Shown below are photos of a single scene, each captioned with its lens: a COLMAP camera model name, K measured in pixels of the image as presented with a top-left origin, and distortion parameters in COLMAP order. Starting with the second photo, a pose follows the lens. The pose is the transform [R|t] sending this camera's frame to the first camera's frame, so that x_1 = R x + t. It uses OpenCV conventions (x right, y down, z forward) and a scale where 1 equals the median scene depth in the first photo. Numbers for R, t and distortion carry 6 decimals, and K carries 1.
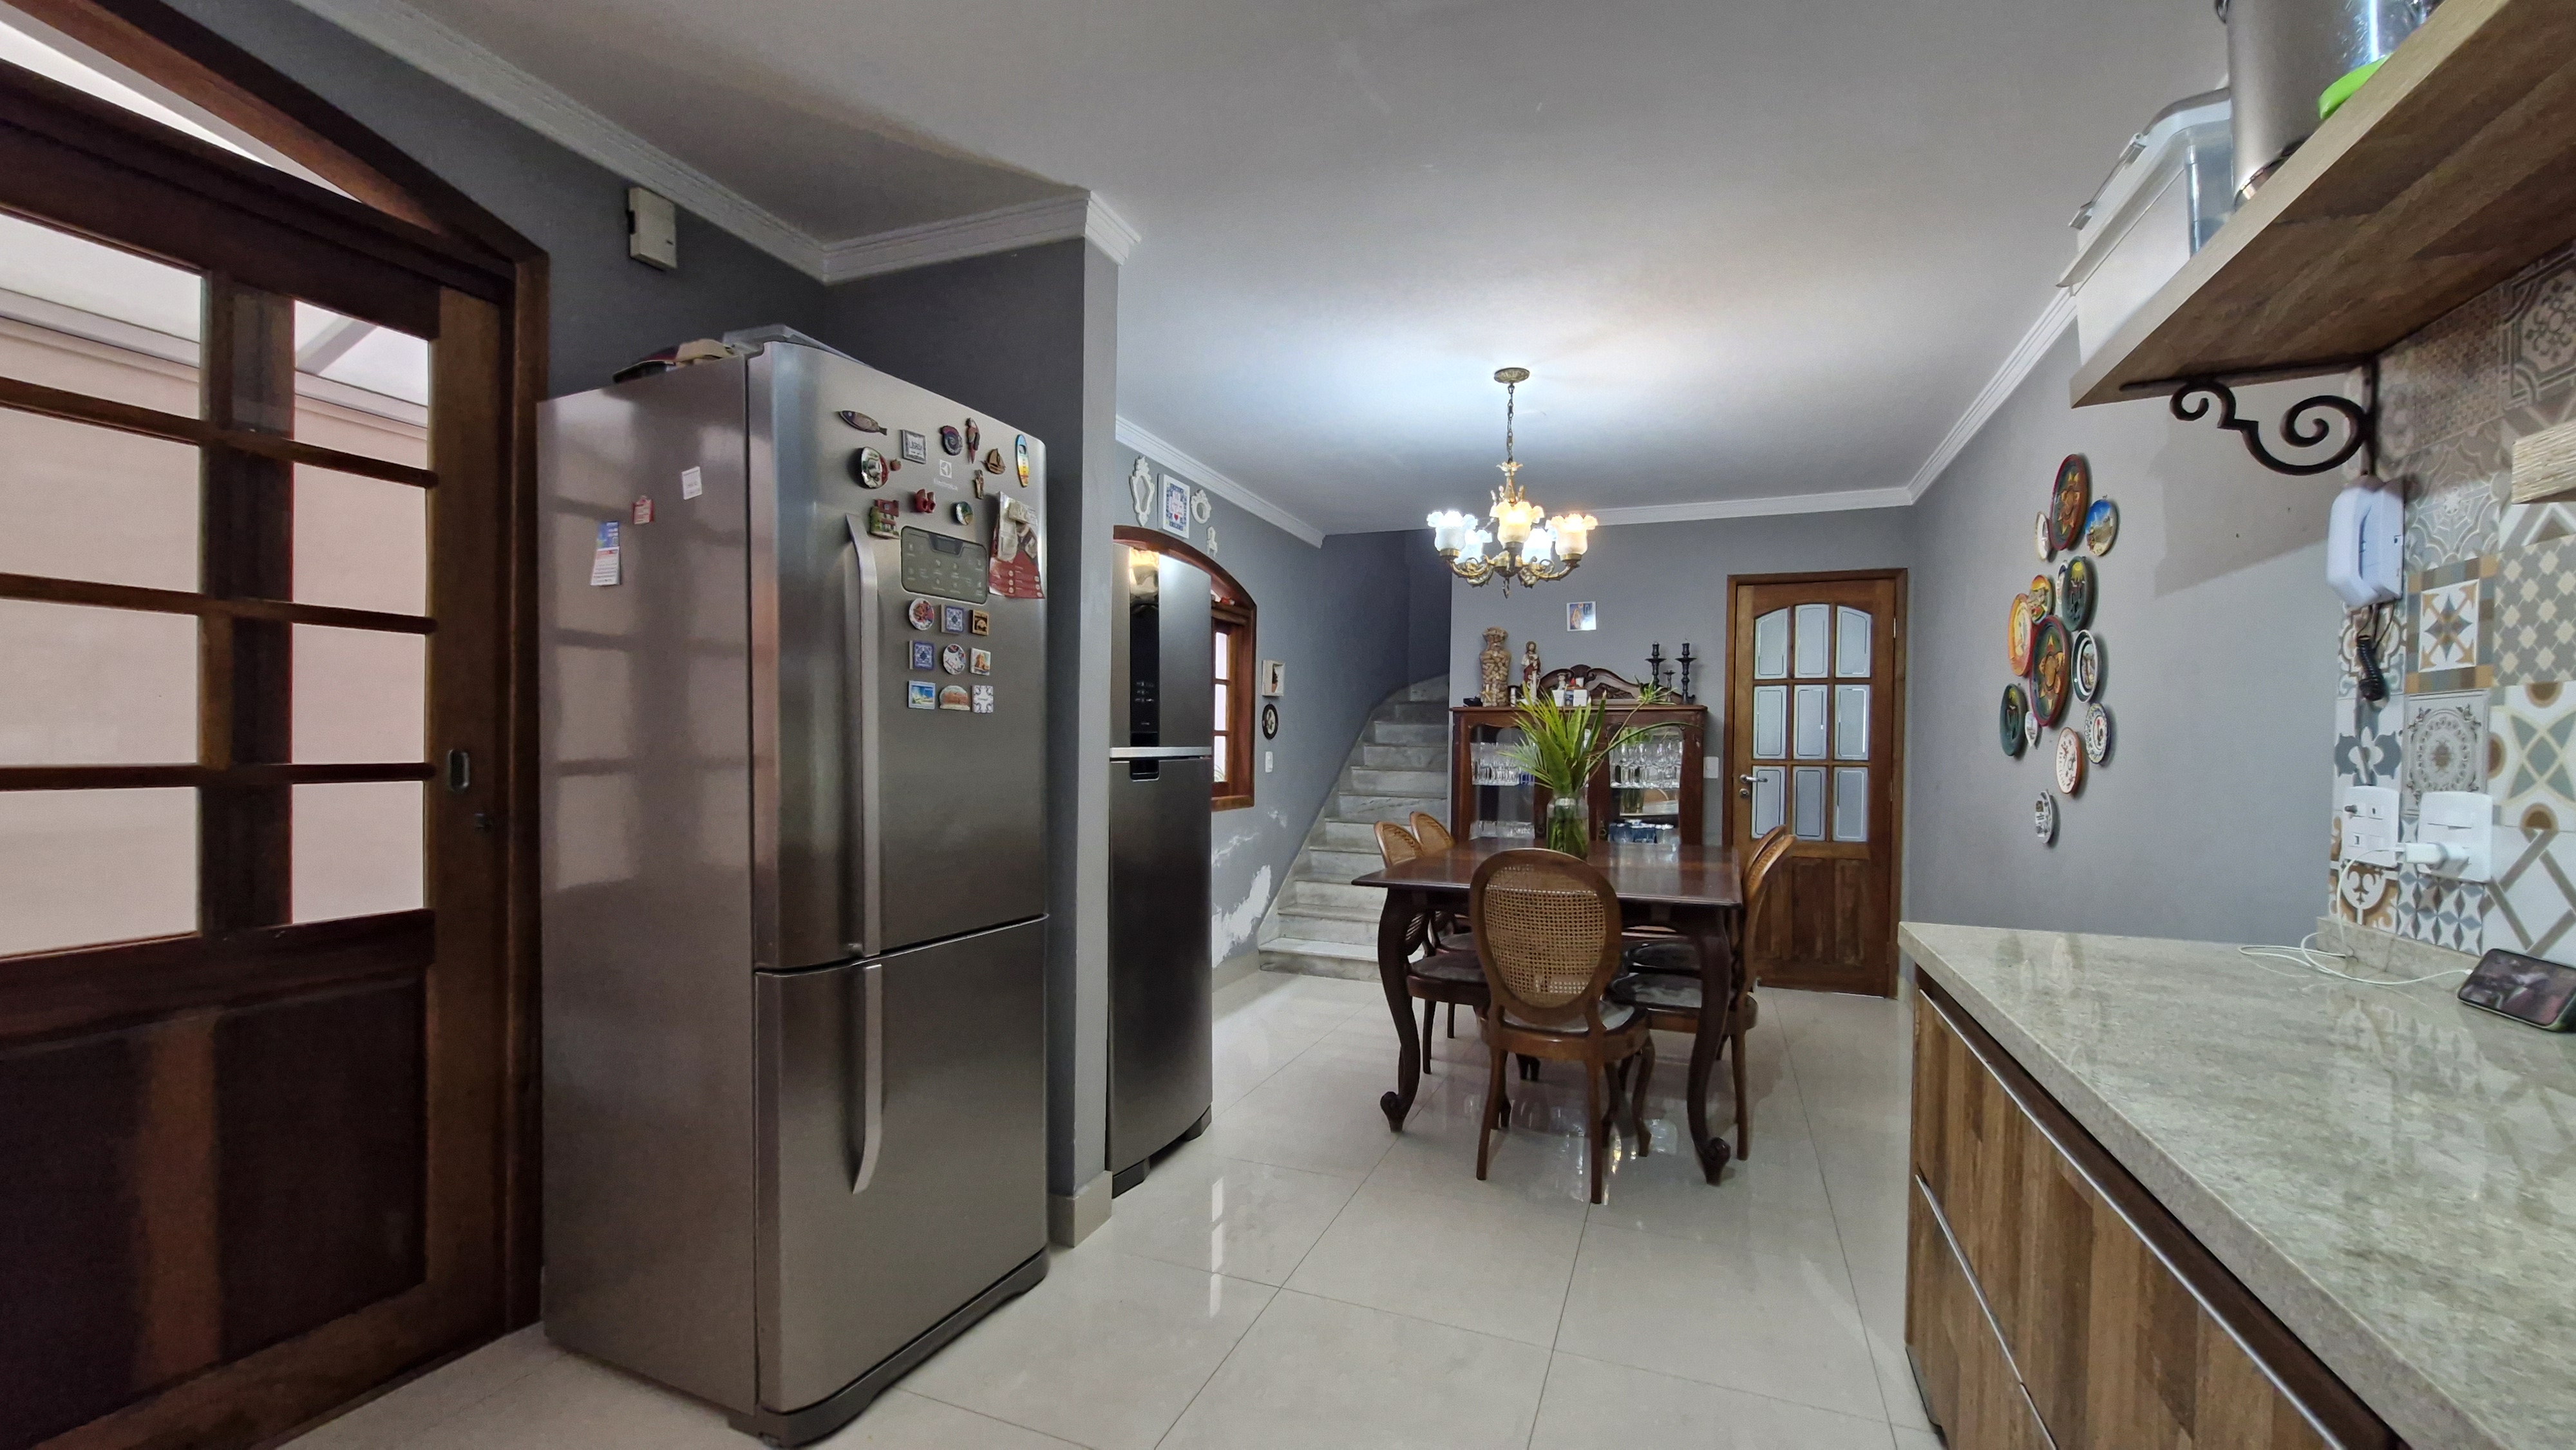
lens RADIAL K [[1001.5, 0, 1306.1], [0, 1001.5, 759.4], [0, 0, 1]] dist [0.012431, -0.008340]
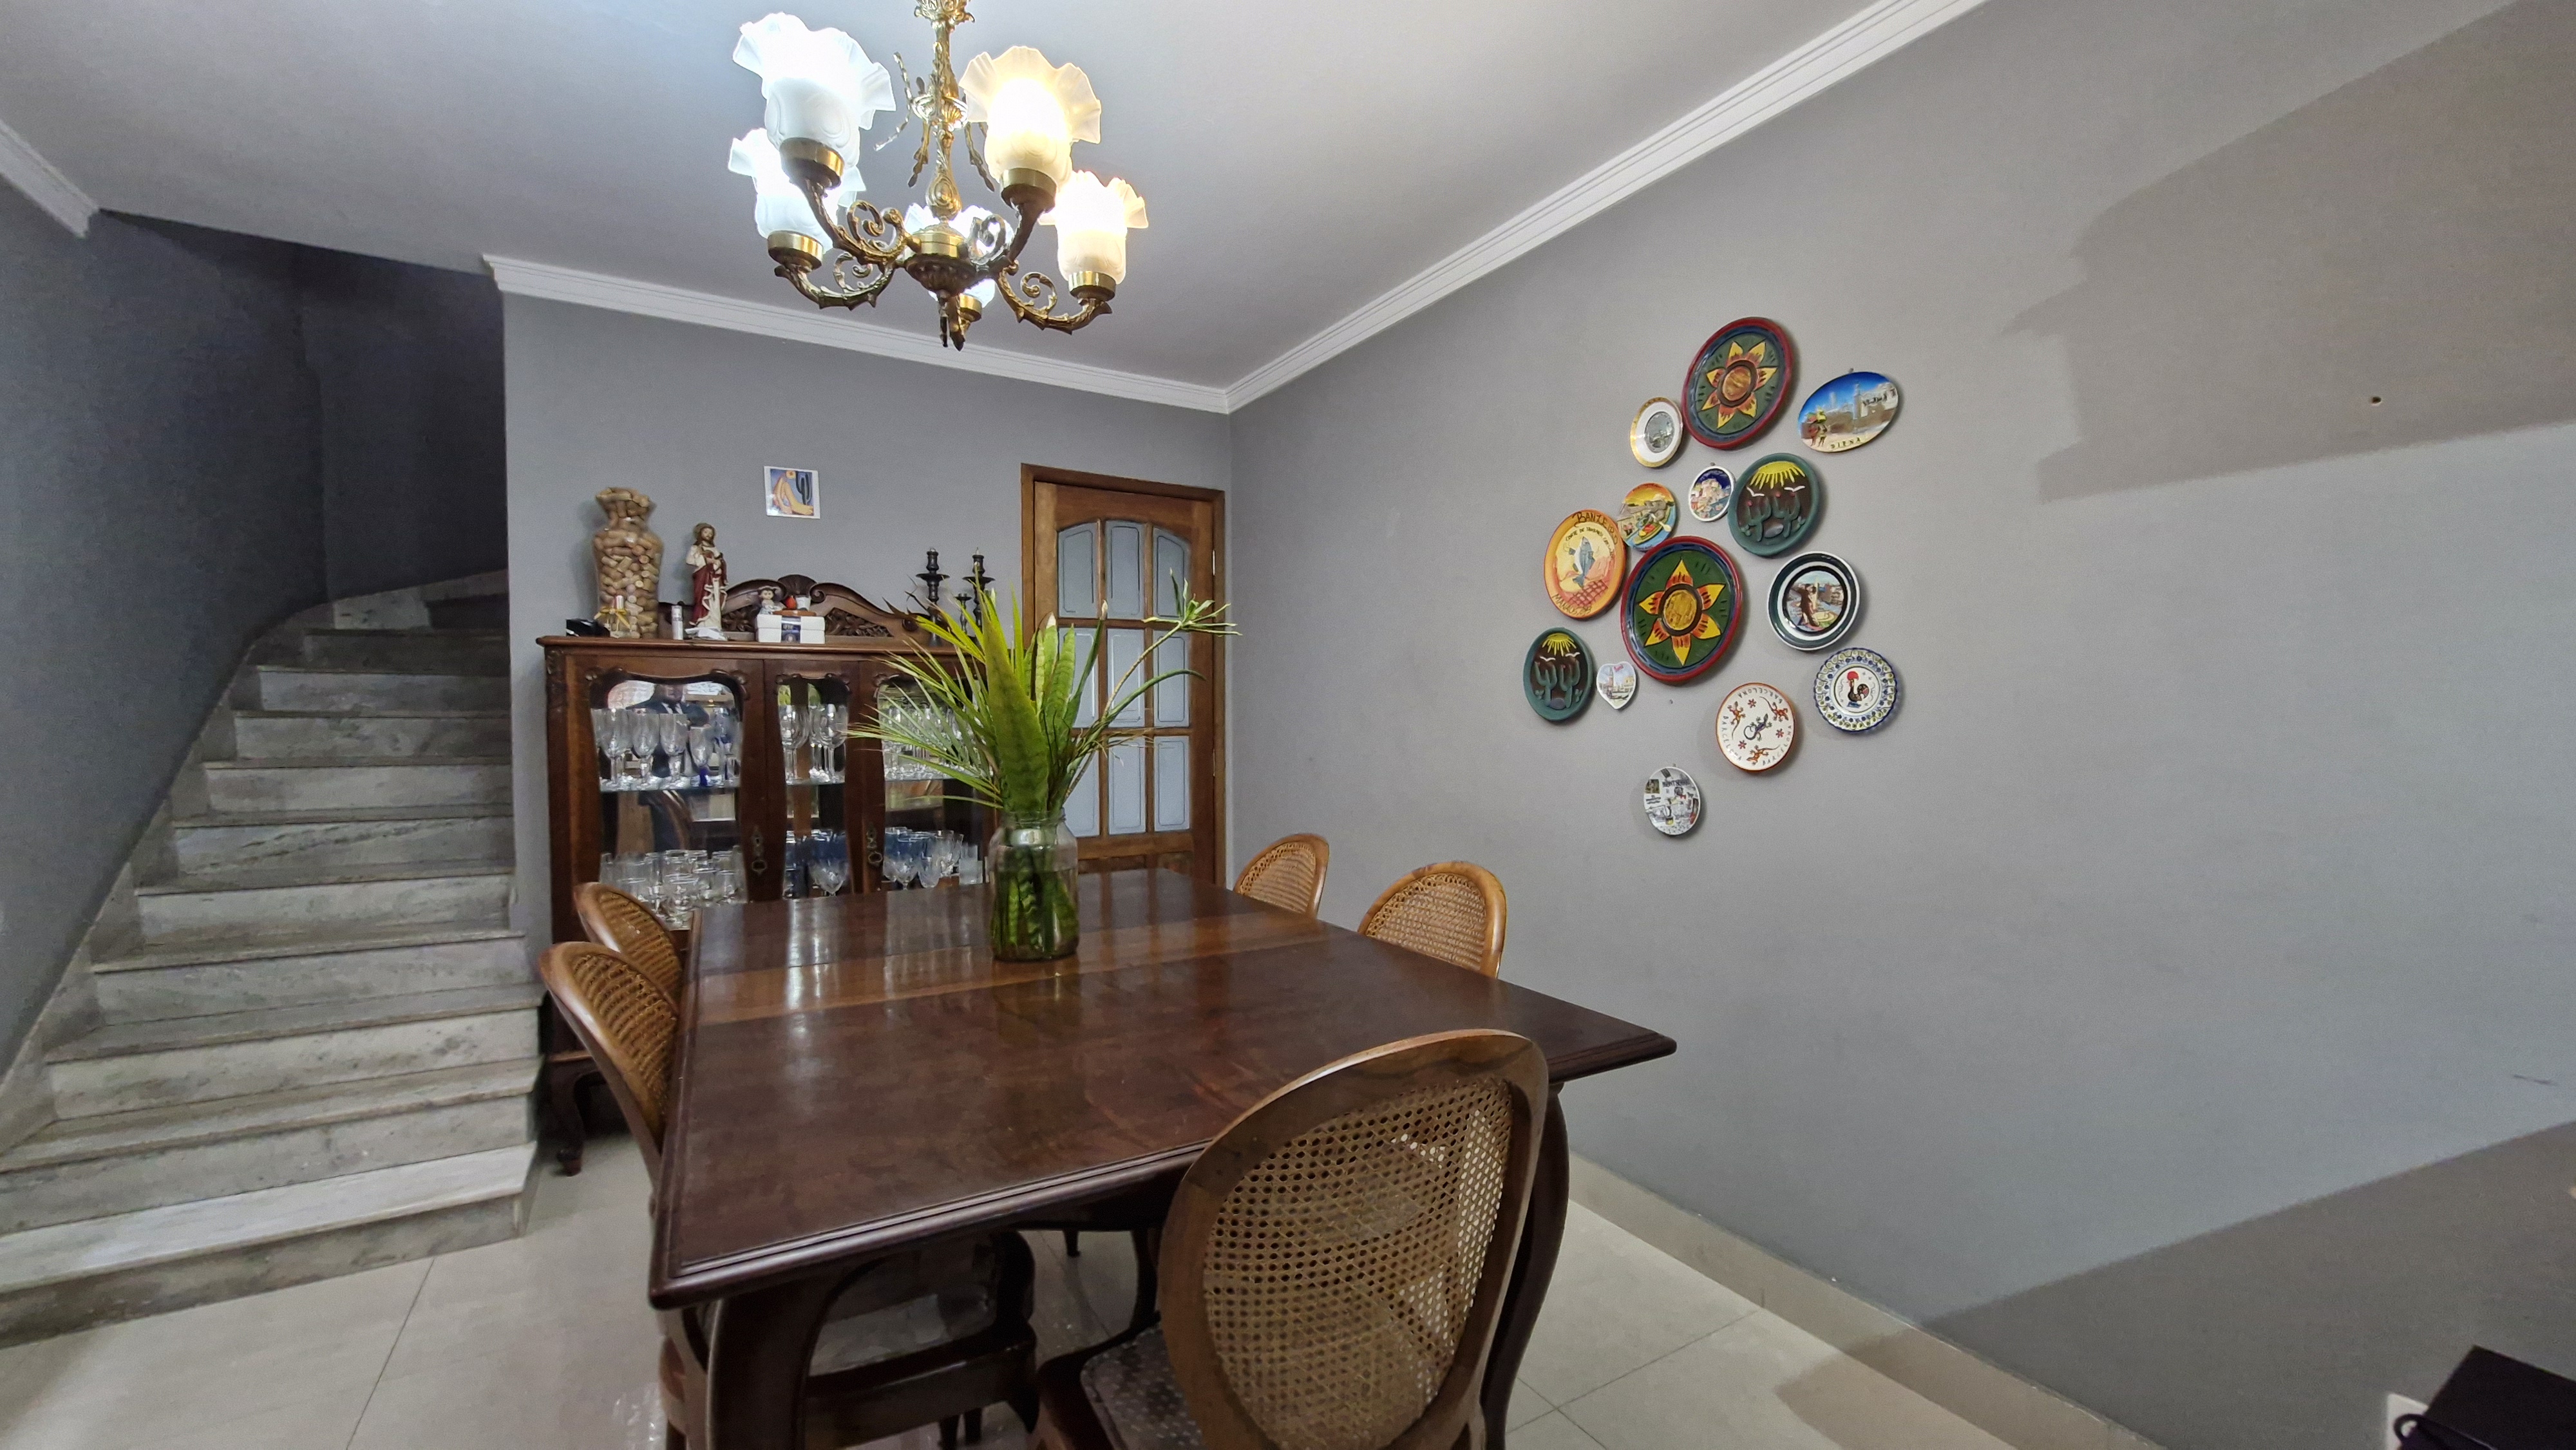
lens RADIAL K [[1001.5, 0, 1306.1], [0, 1001.5, 759.4], [0, 0, 1]] dist [0.012431, -0.008340]
pose [[0.600856, -0.049172, 0.797843, -0.022879], [0.019021, 0.998703, 0.047227, -0.008327], [-0.799131, -0.013201, 0.601012, 0.410376]]
